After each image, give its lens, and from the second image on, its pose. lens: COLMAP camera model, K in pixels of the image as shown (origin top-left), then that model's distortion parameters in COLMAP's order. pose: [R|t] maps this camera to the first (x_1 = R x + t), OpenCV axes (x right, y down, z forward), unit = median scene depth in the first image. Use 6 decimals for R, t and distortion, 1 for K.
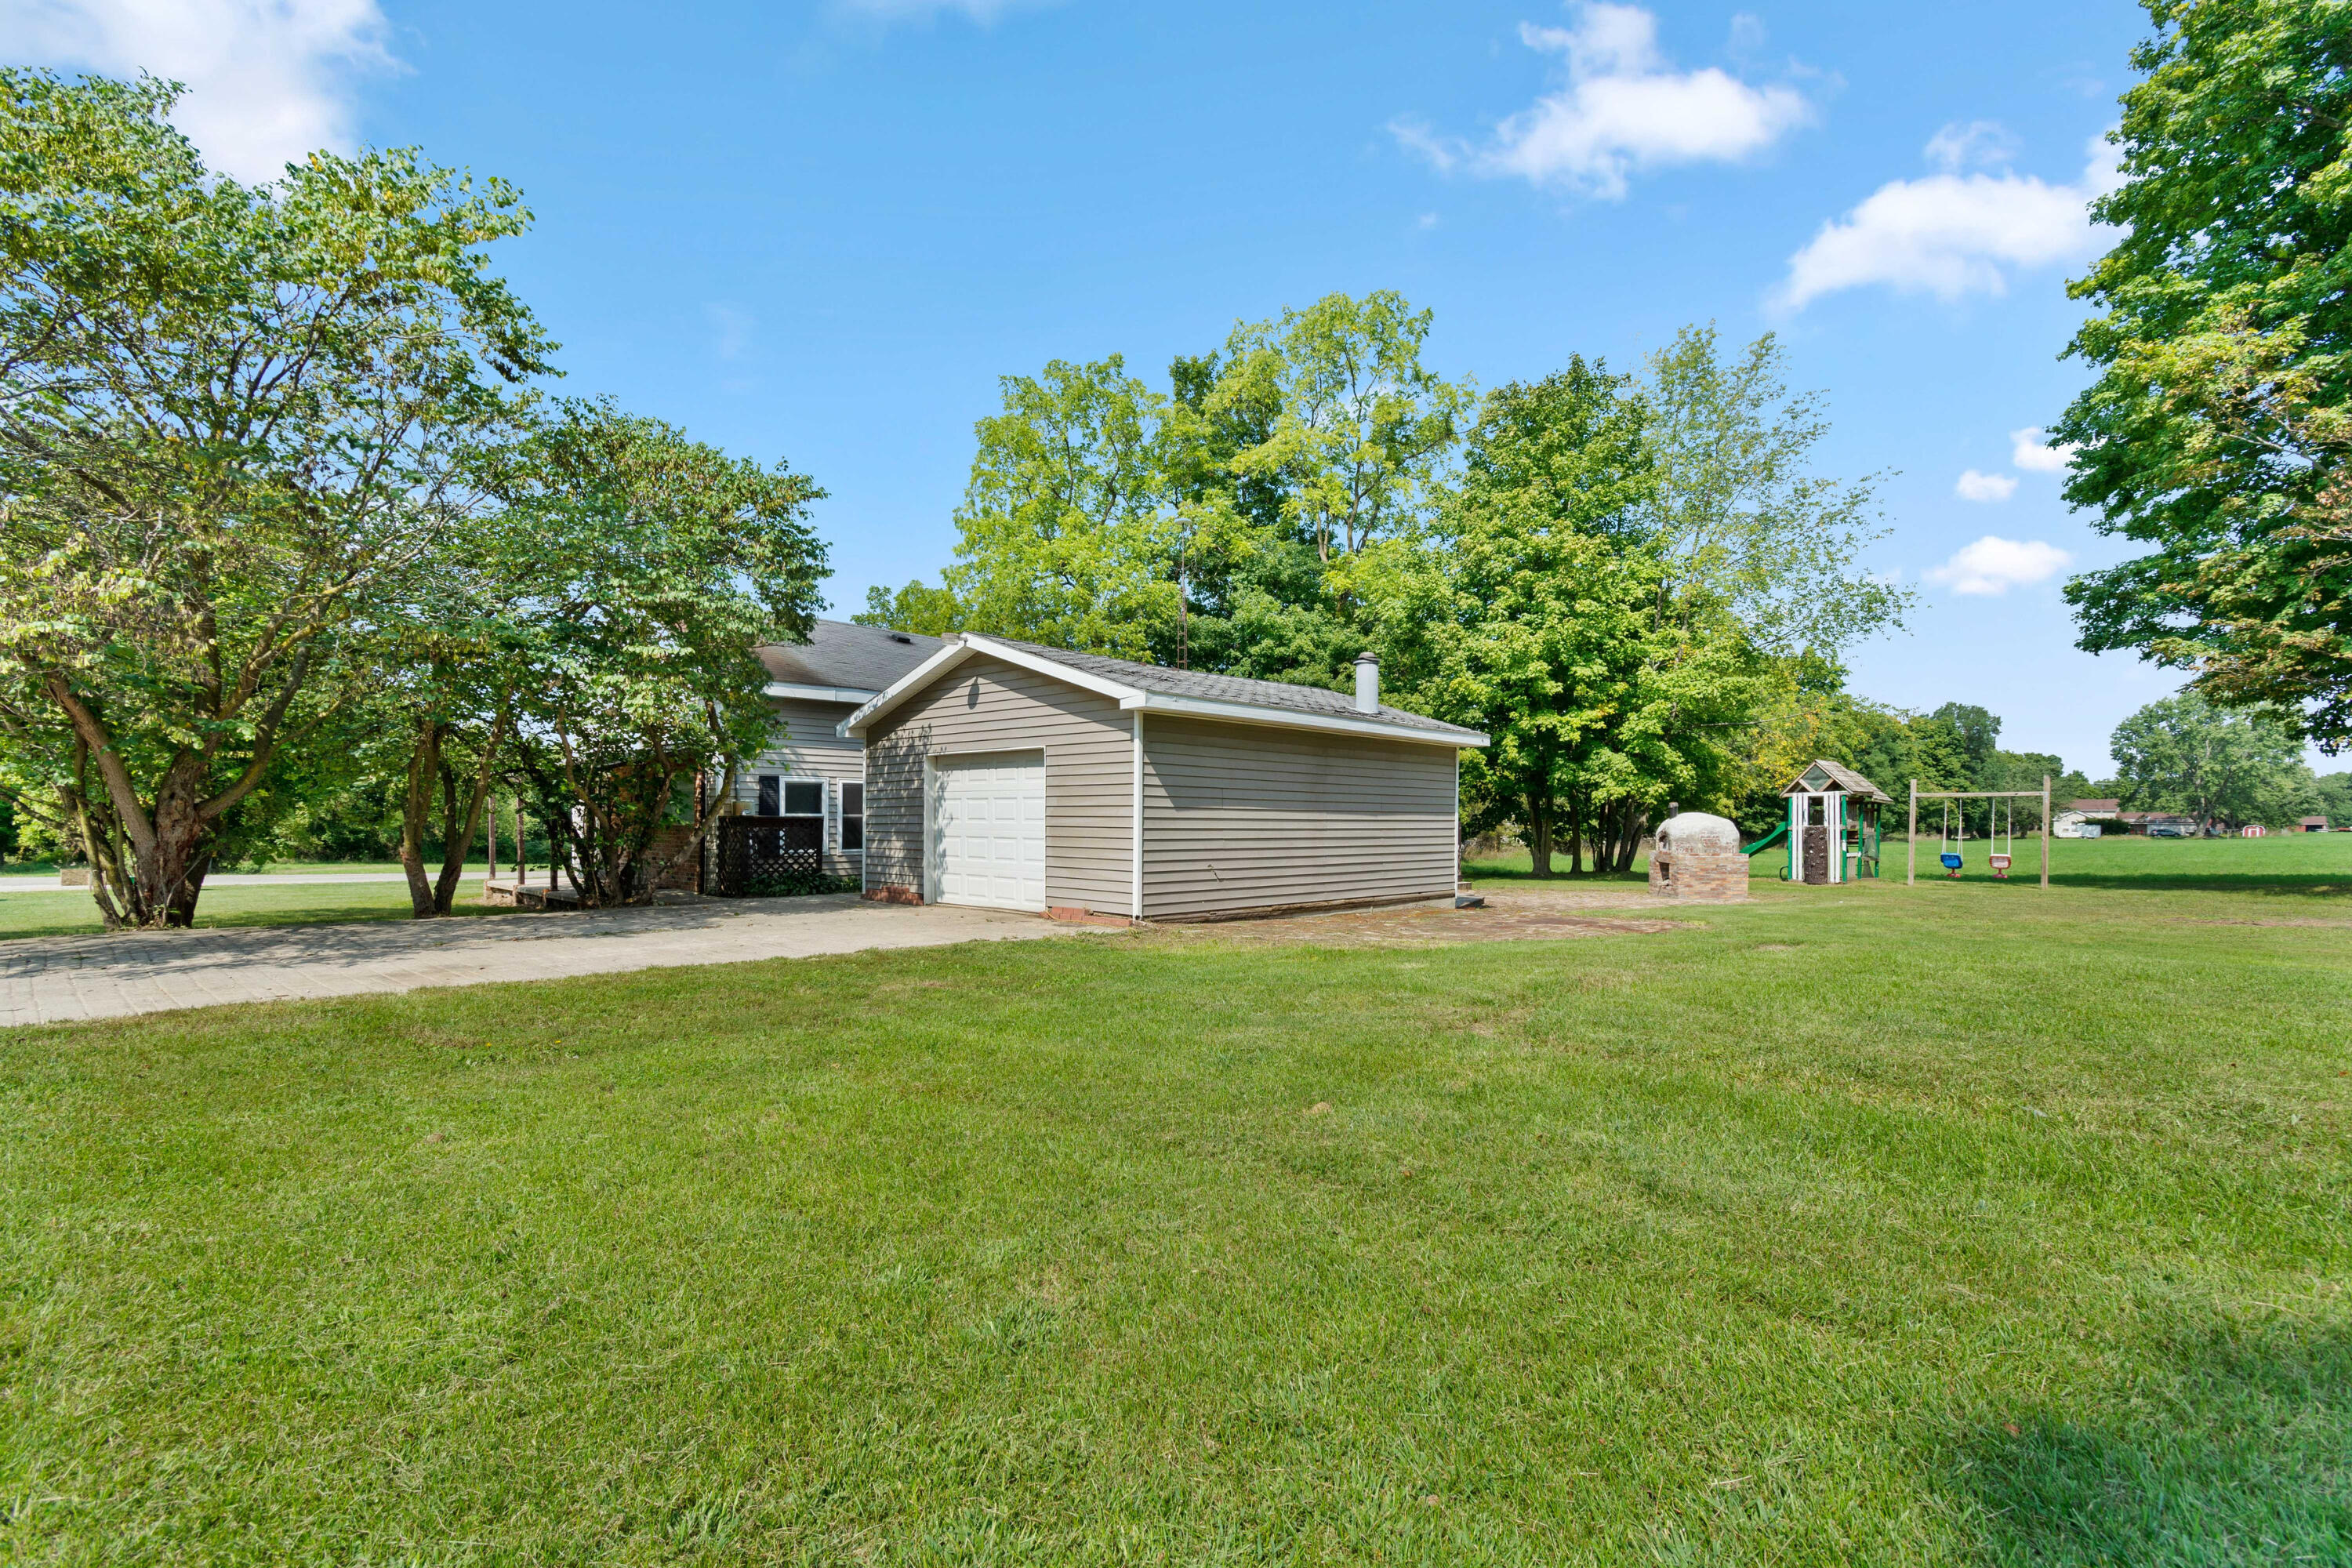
lens RADIAL K [[1040.7, 0, 1177.7], [0, 1040.7, 824.6], [0, 0, 1]] dist [0.000823, -0.000020]
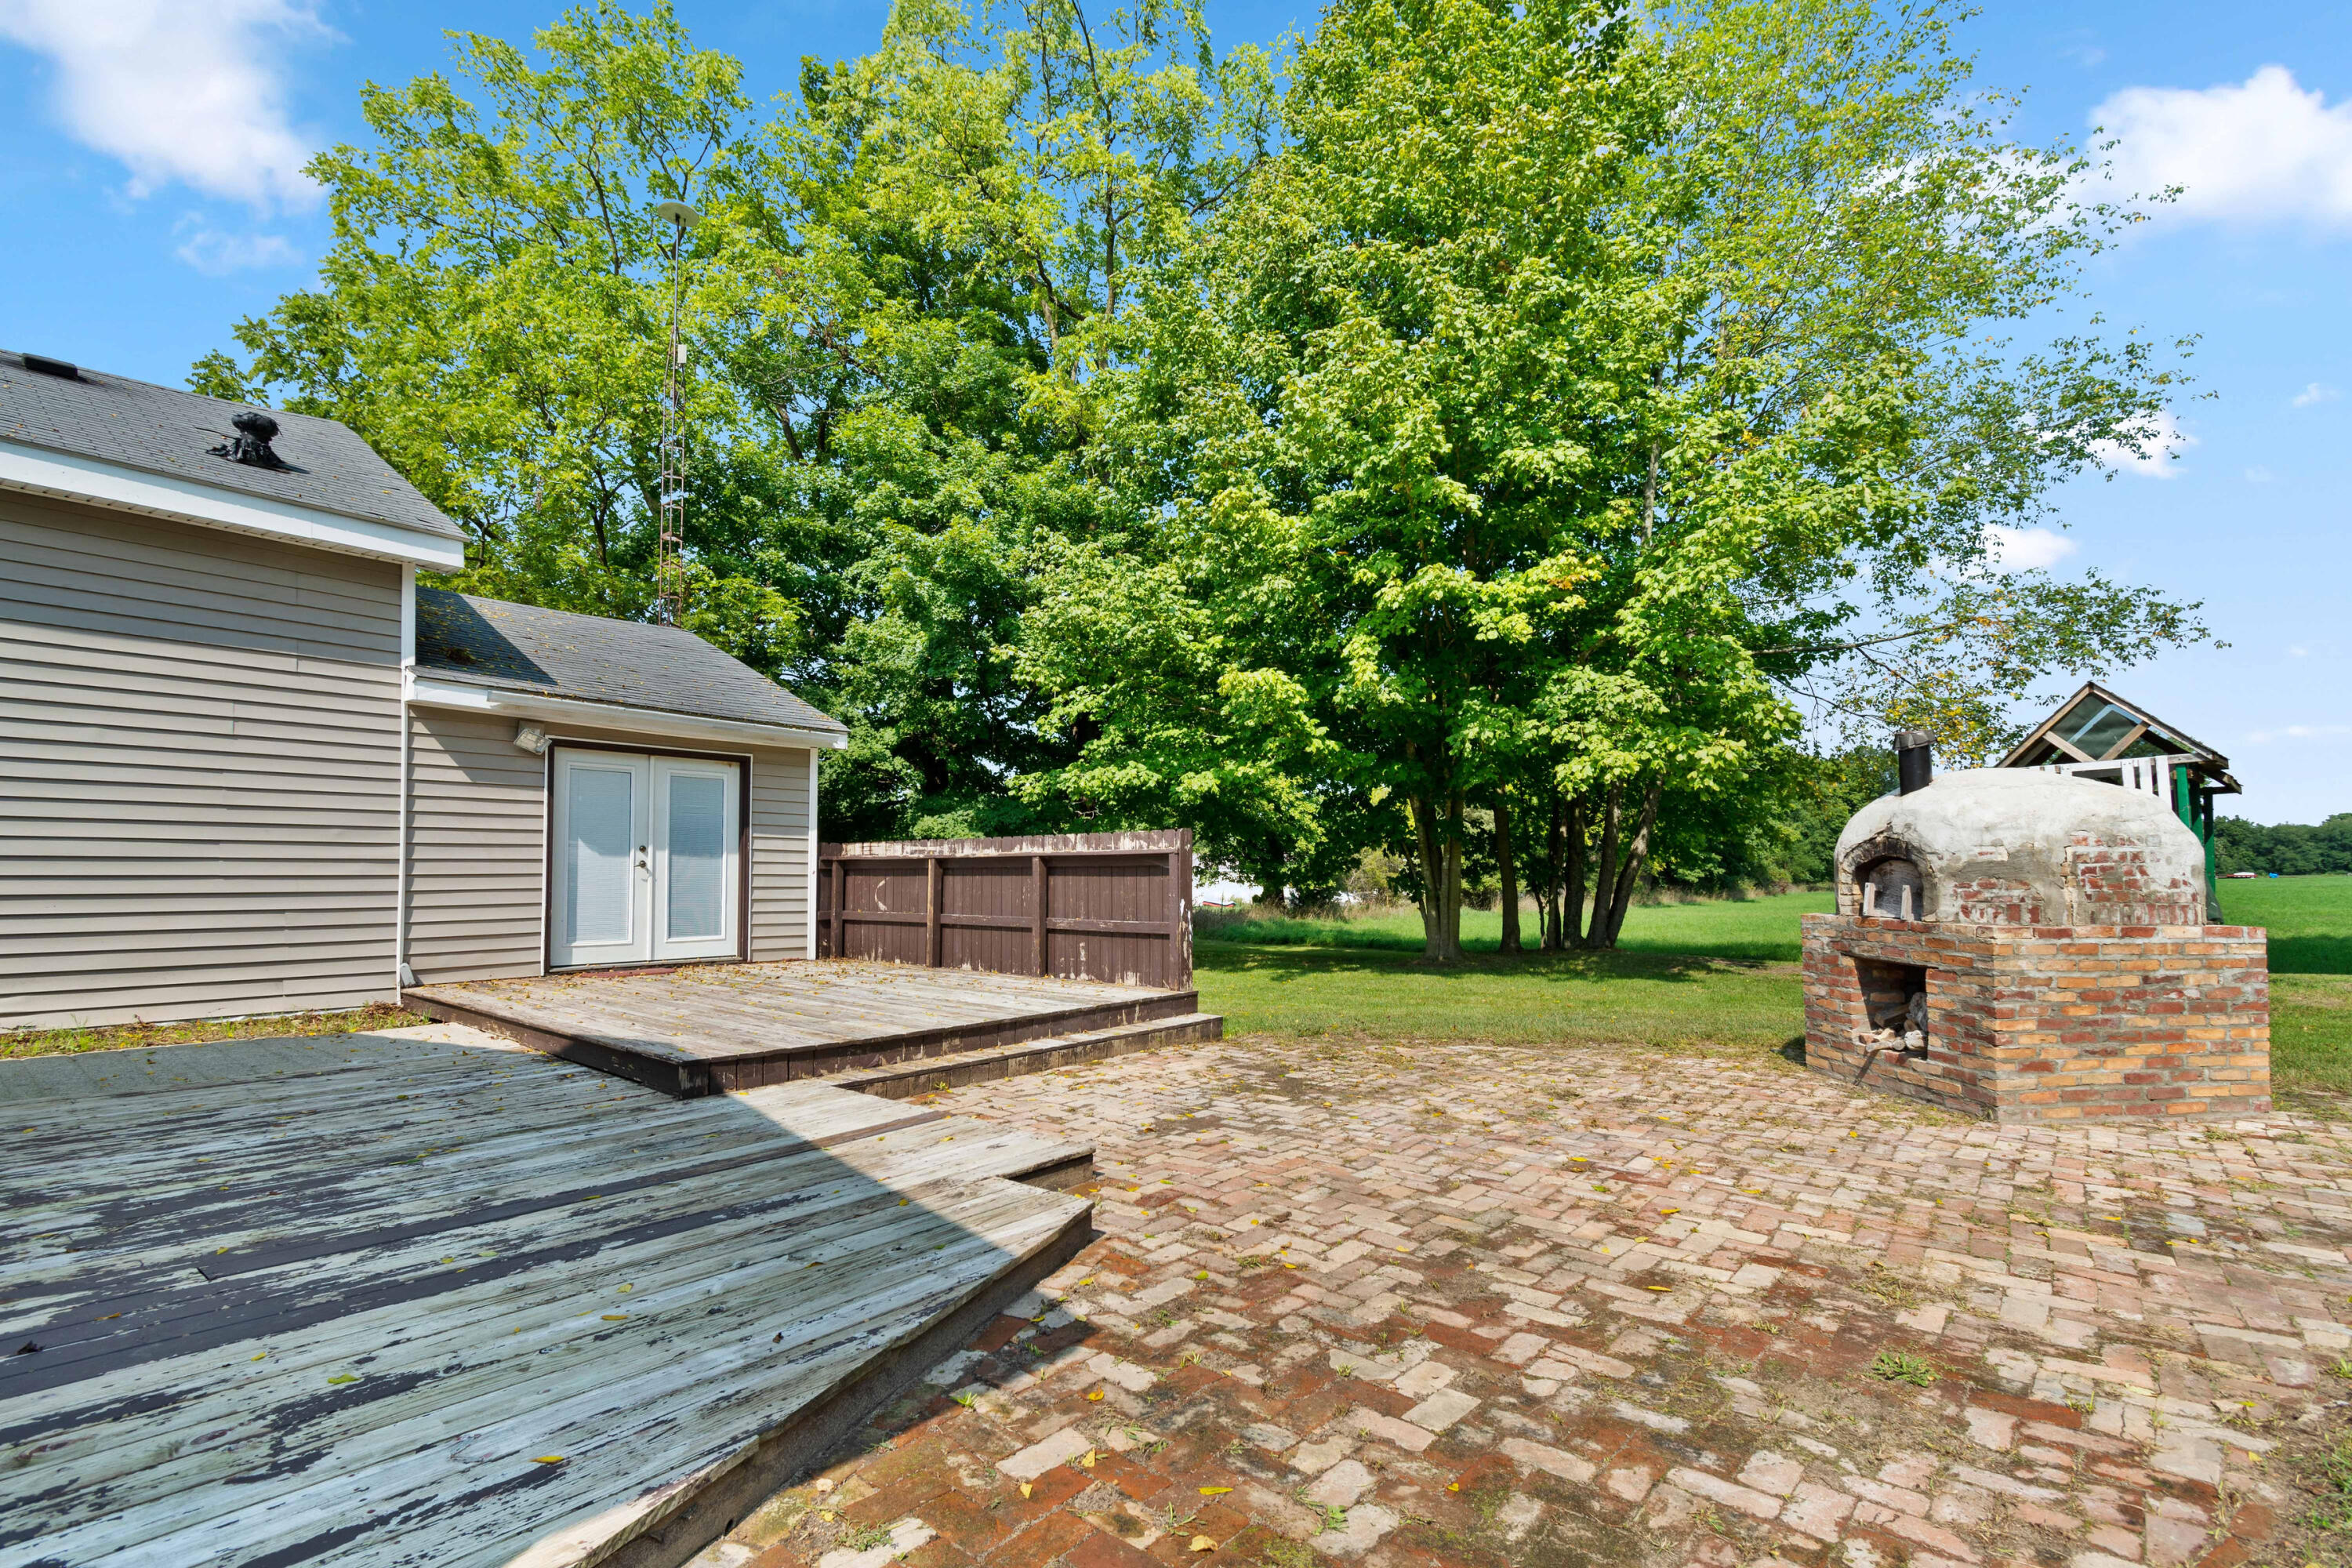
lens RADIAL K [[1065.8, 0, 1172.8], [0, 1065.8, 845.0], [0, 0, 1]] dist [0.000830, -0.000435]
pose [[0.996563, -0.005756, 0.082635, 0.212871], [0.008527, 0.999411, -0.033229, 0.011900], [-0.082395, 0.033819, 0.996026, 0.594518]]
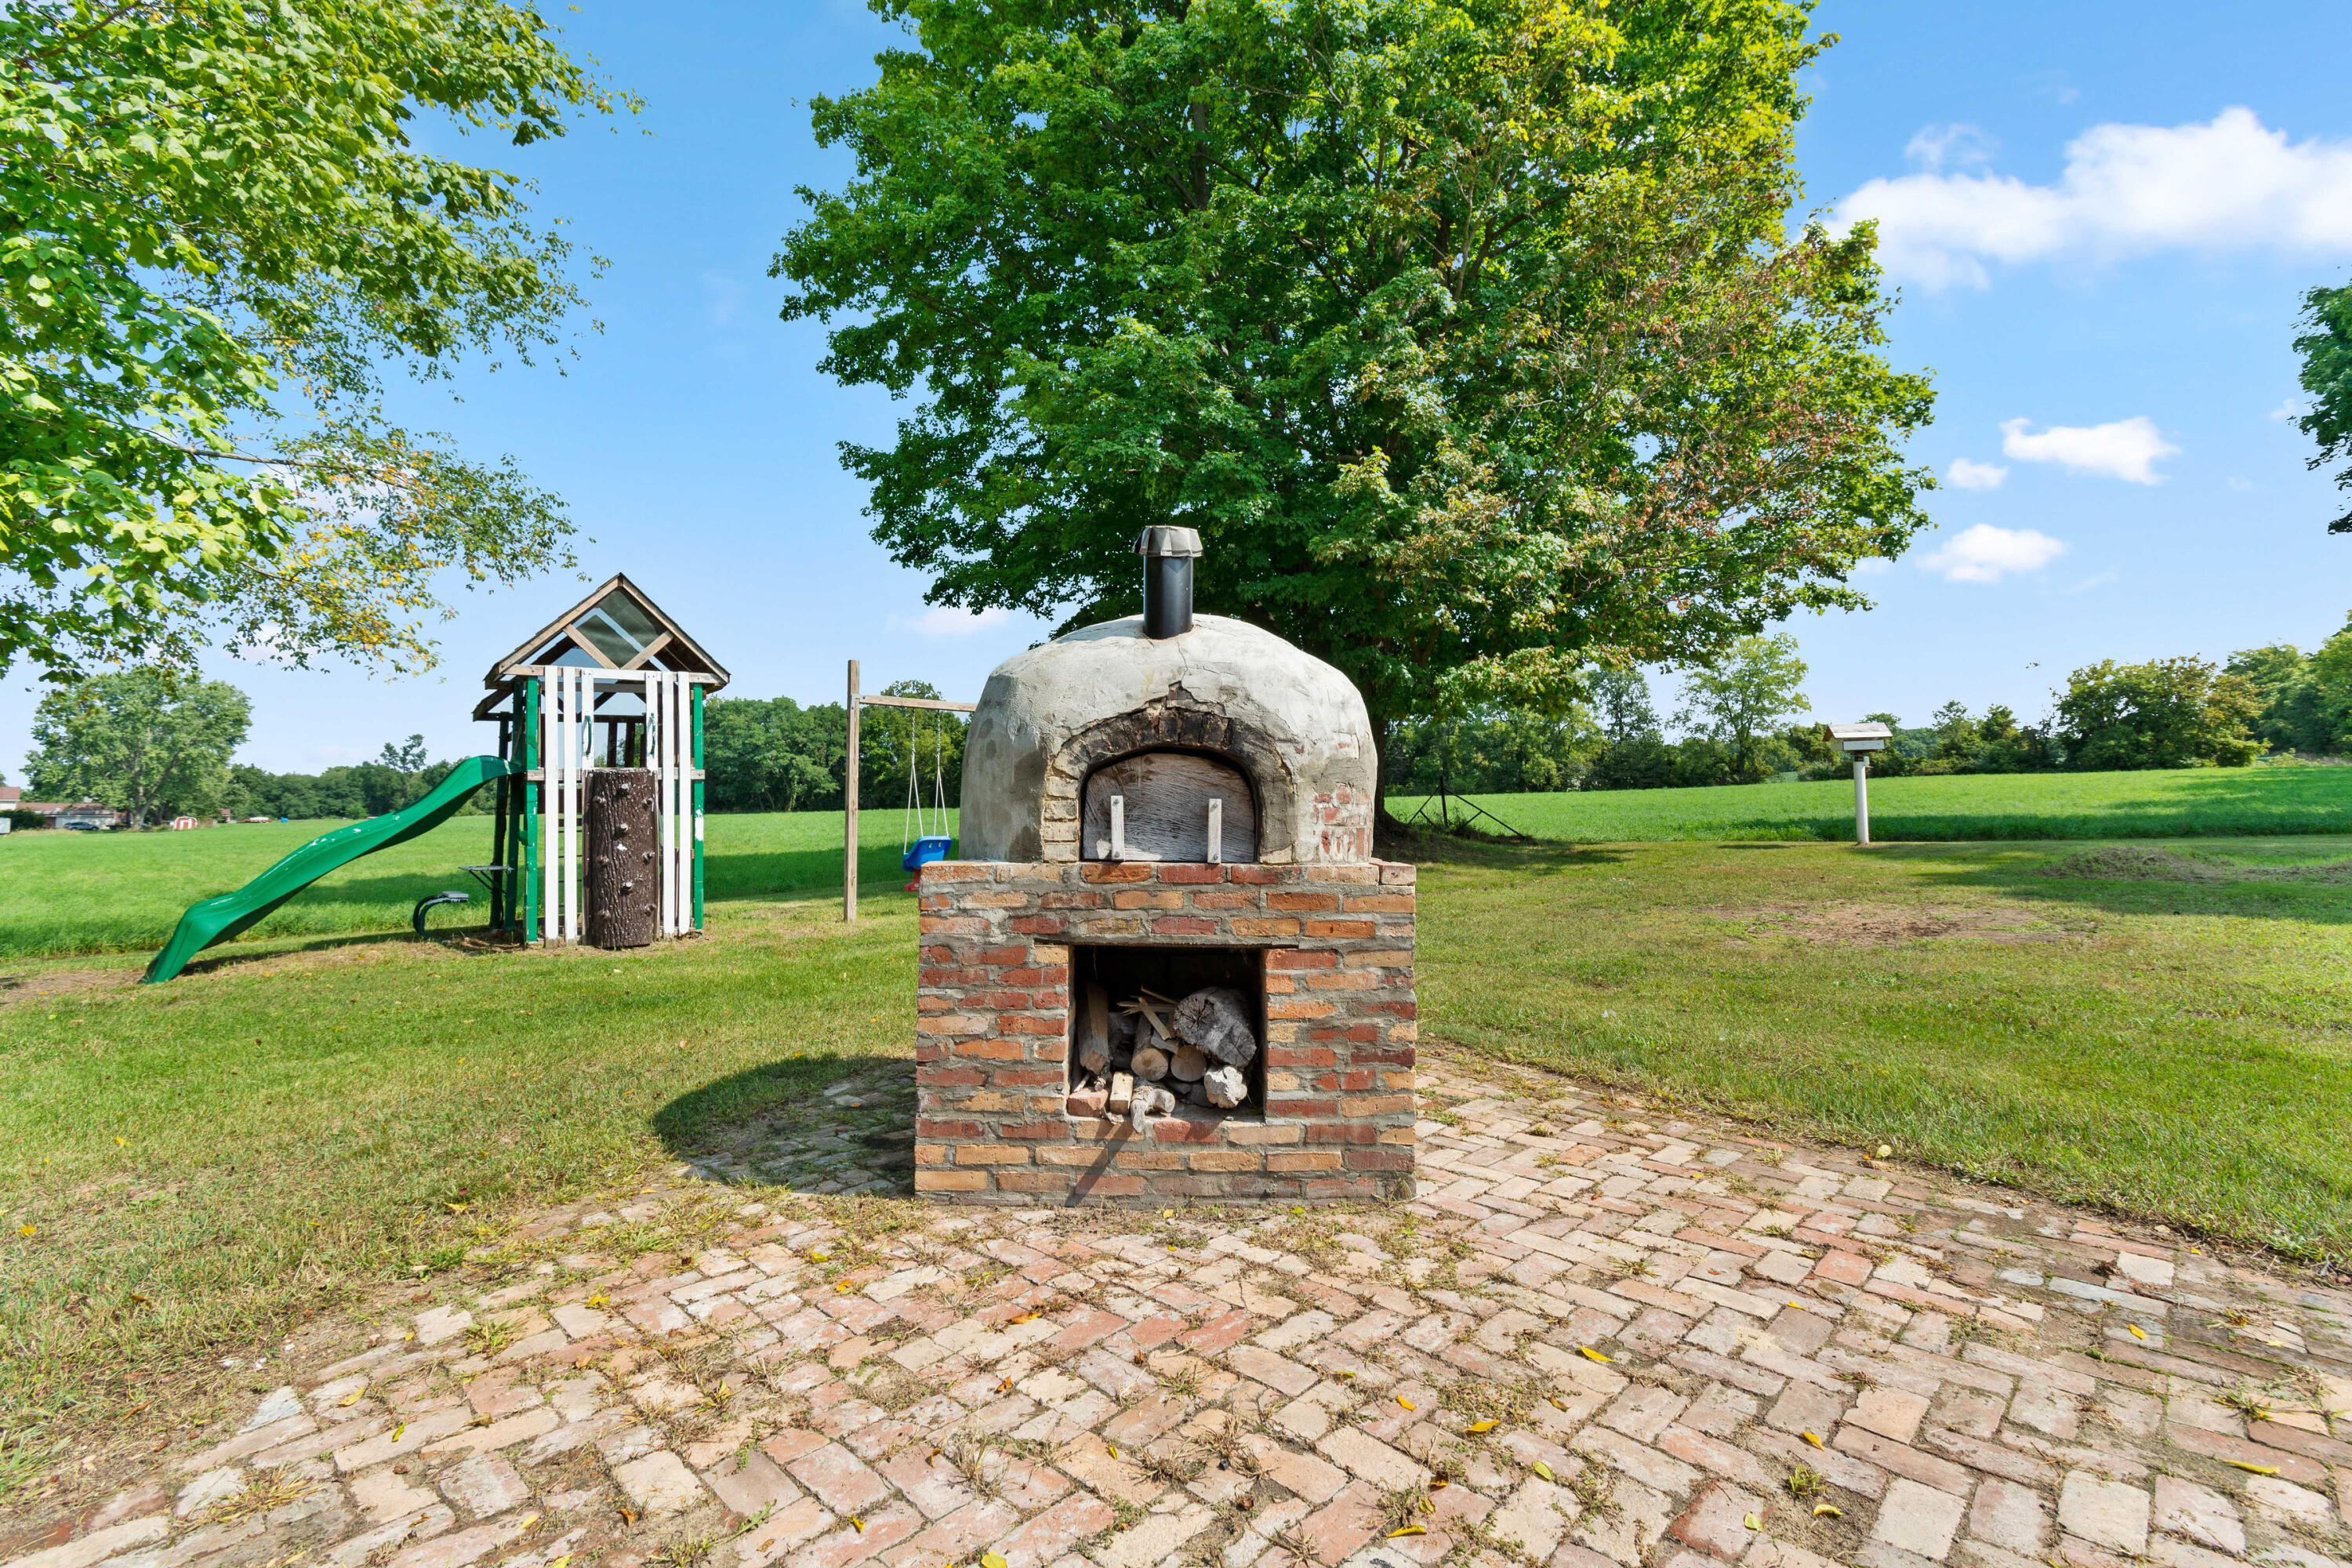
lens RADIAL K [[1048.4, 0, 1188.1], [0, 1048.4, 735.2], [0, 0, 1]] dist [0.002766, -0.000029]
pose [[-0.028366, 0.067772, 0.997298, 0.260588], [0.011281, 0.997657, -0.067475, 0.014718], [-0.999534, 0.009336, -0.029064, 0.792600]]
